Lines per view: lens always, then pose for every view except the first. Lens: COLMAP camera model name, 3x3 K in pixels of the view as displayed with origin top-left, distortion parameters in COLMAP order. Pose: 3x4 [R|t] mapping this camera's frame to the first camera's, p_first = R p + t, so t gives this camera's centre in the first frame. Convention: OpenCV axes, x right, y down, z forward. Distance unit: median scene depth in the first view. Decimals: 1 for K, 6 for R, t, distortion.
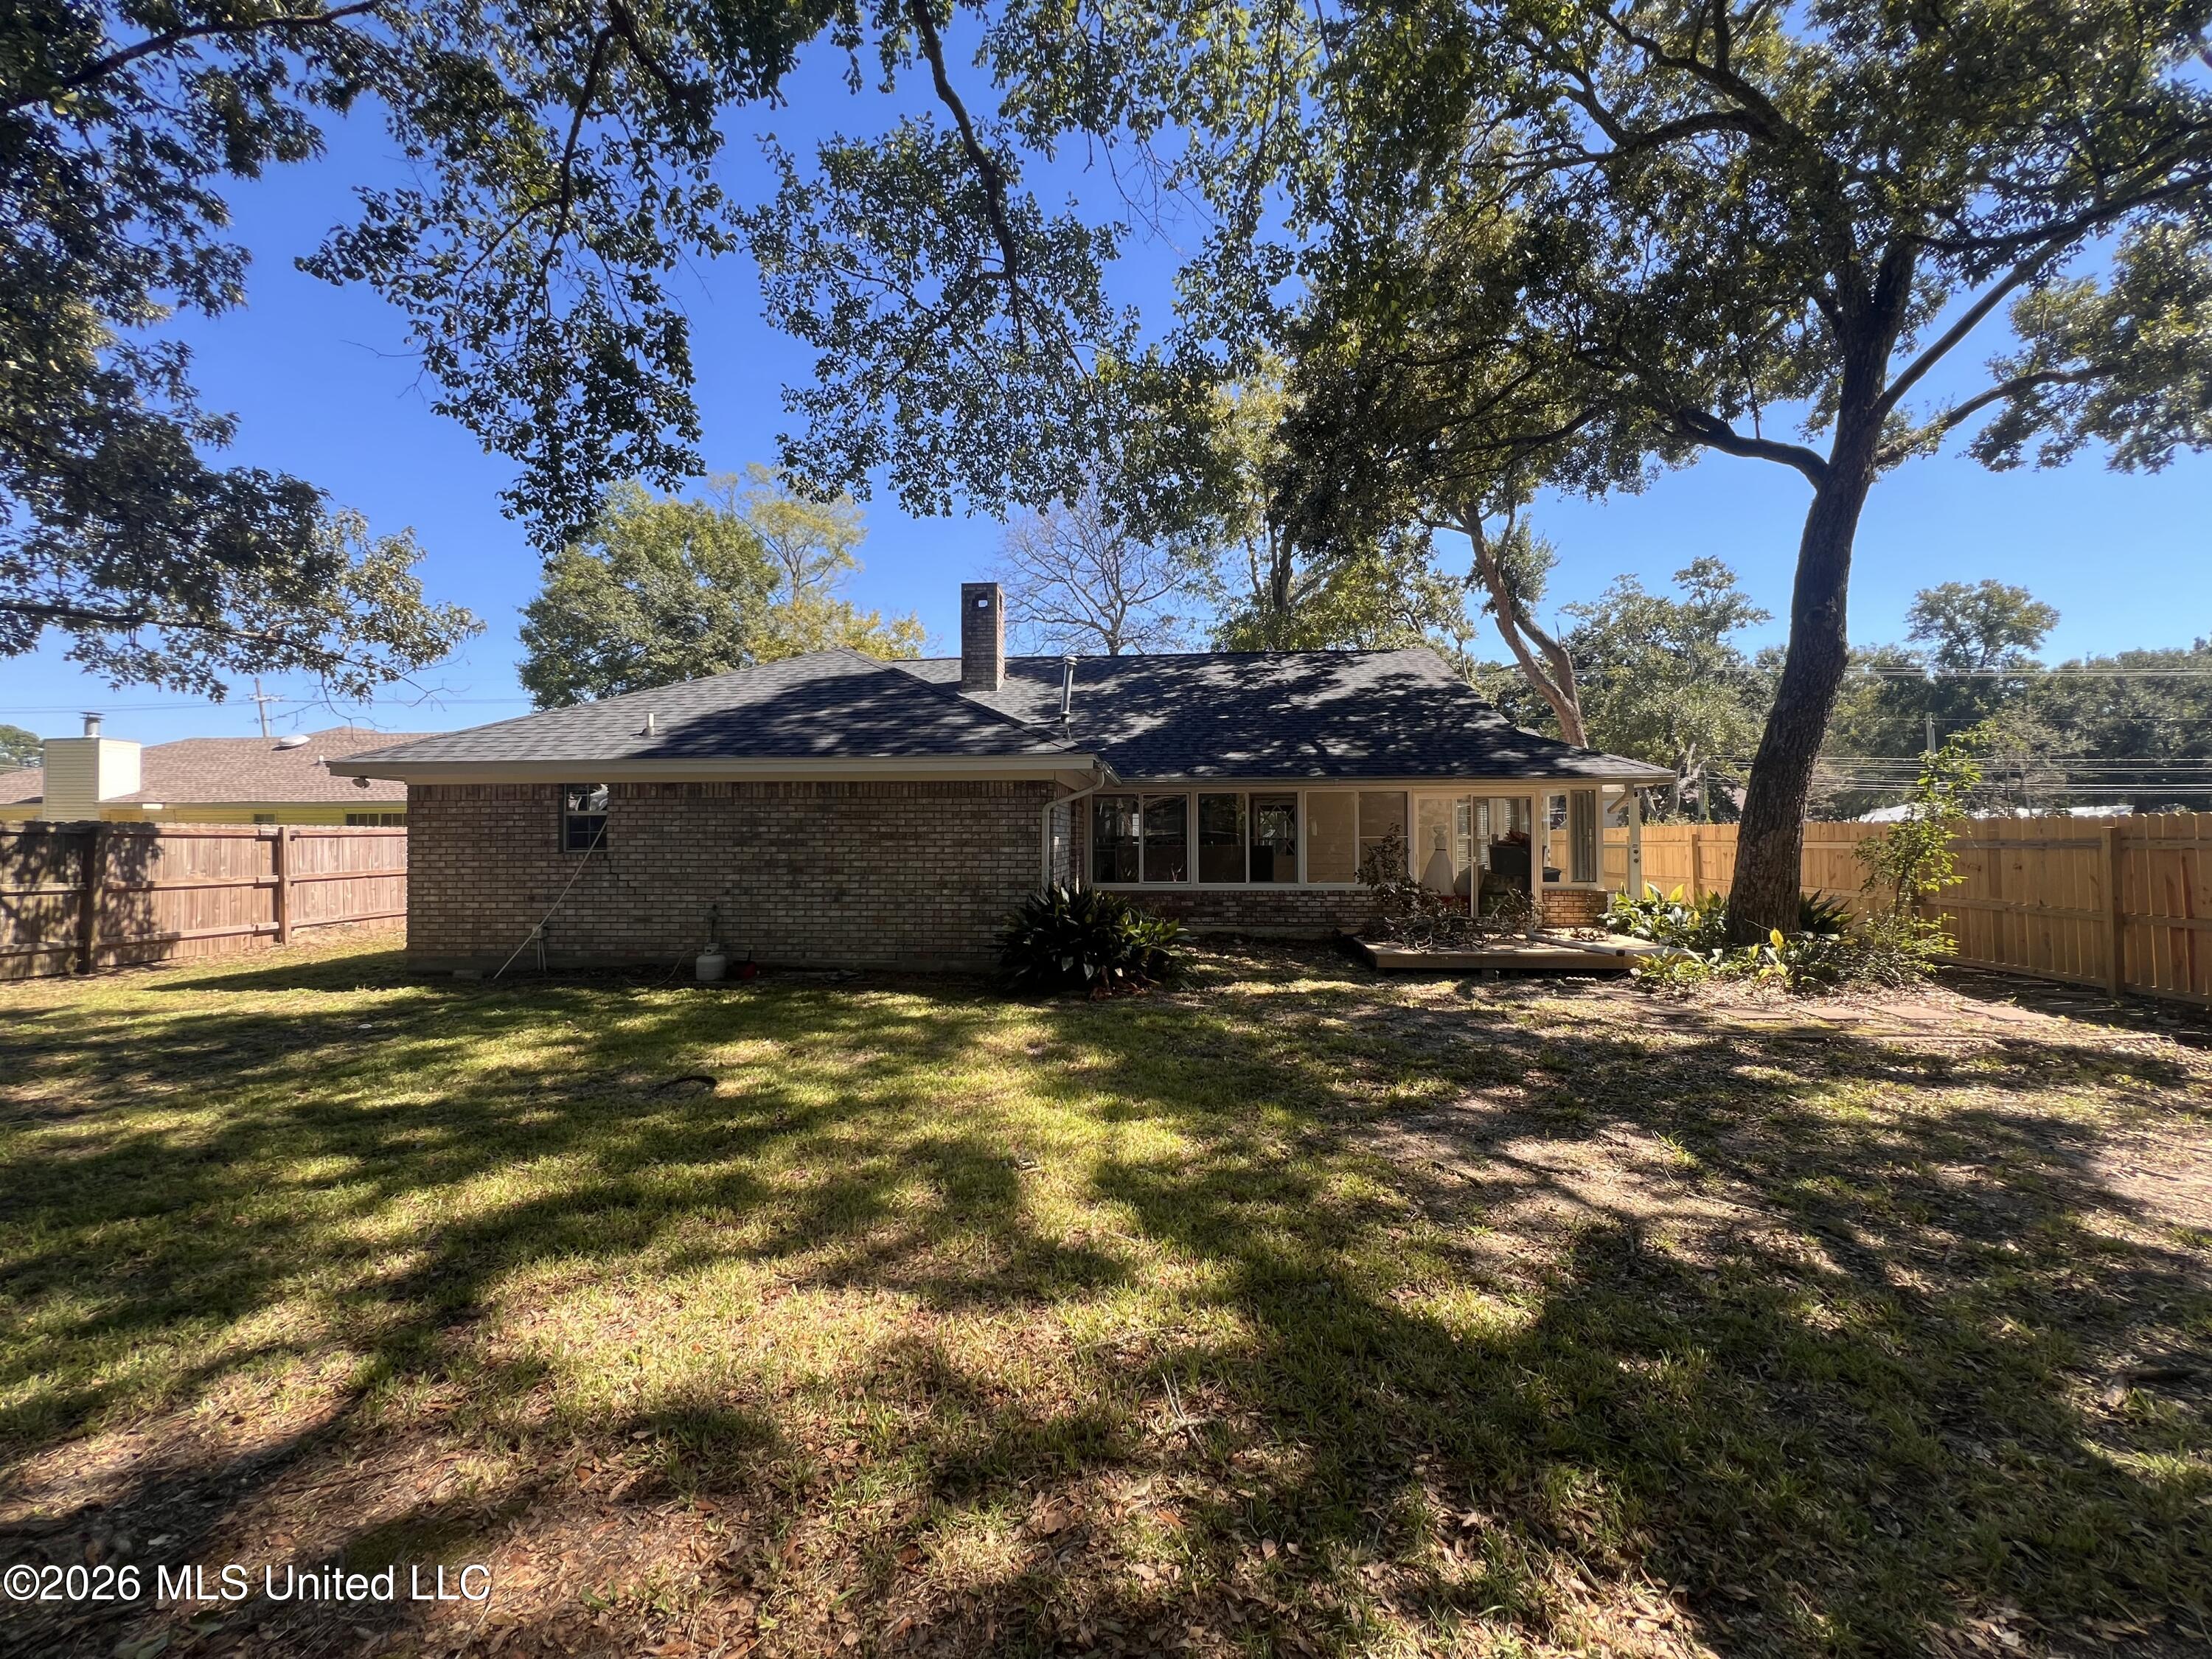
lens RADIAL K [[886.4, 0, 1105.9], [0, 886.4, 828.6], [0, 0, 1]] dist [-0.000018, -0.000034]
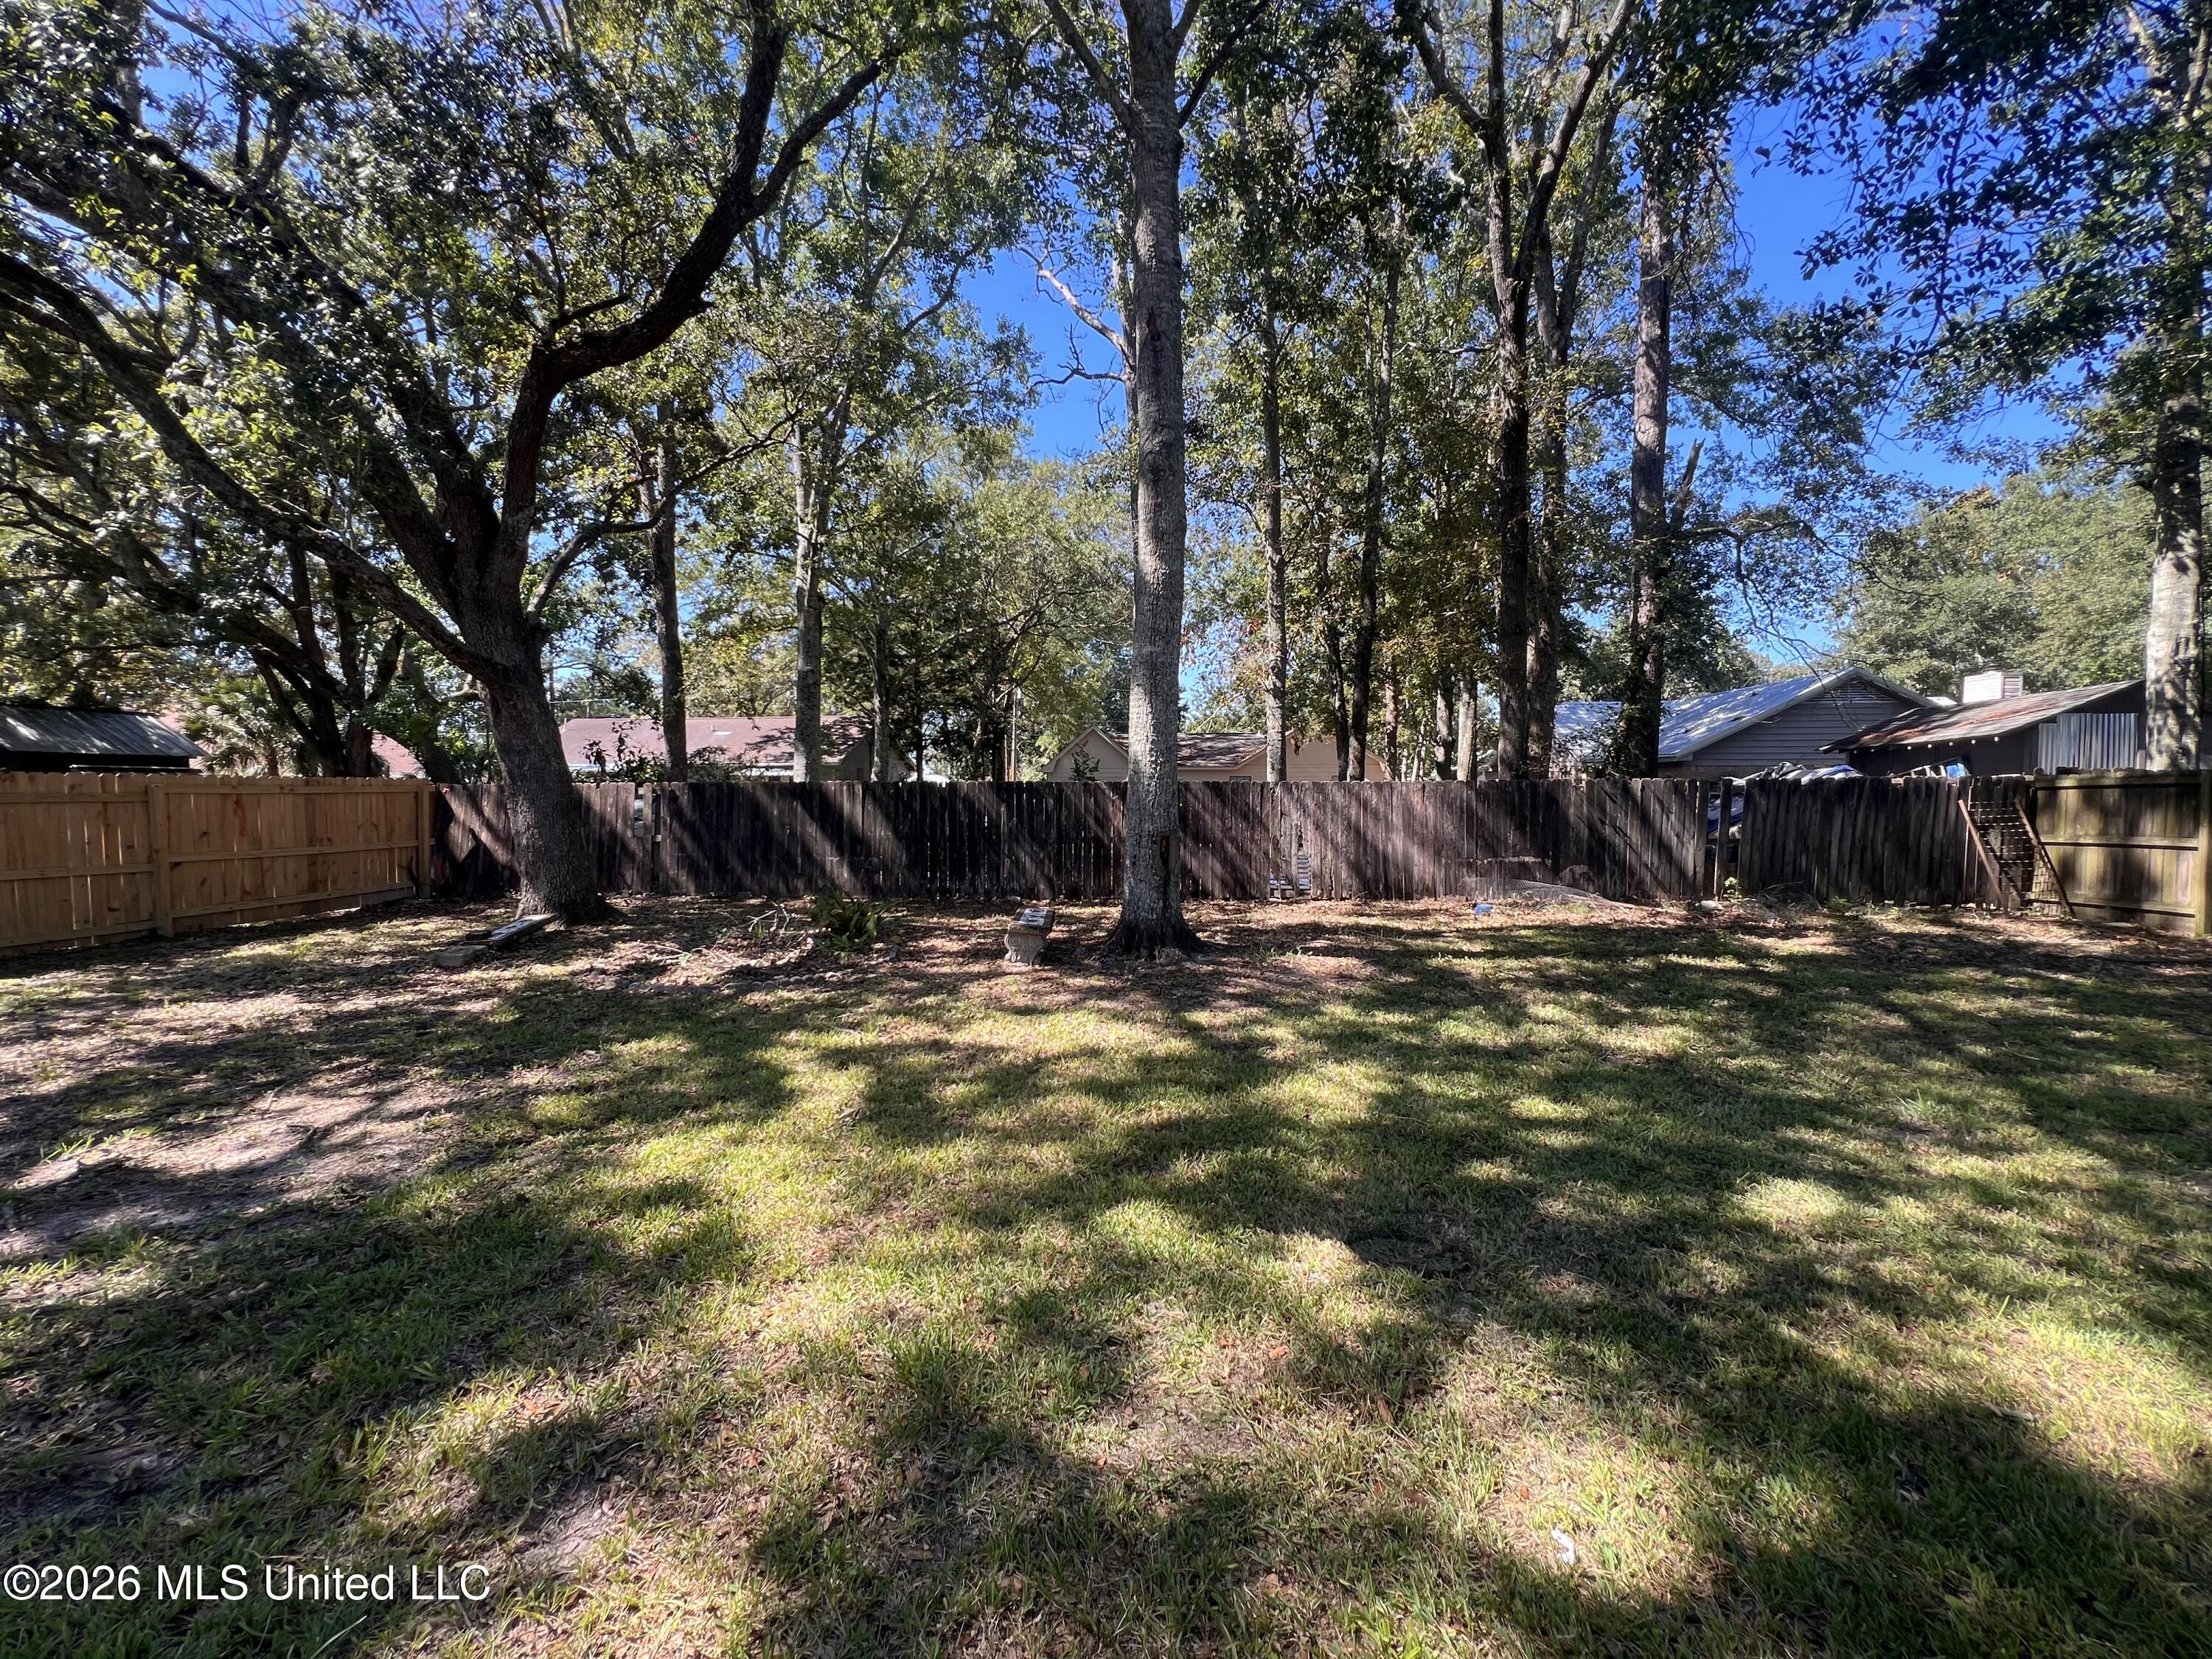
lens RADIAL K [[886.4, 0, 1106.0], [0, 886.4, 829.4], [0, 0, 1]] dist [-0.000018, -0.000034]
pose [[-0.999606, 0.006489, 0.027320, -0.452946], [0.007630, 0.999093, 0.041887, 0.023174], [-0.027024, 0.042079, -0.998749, 2.159893]]
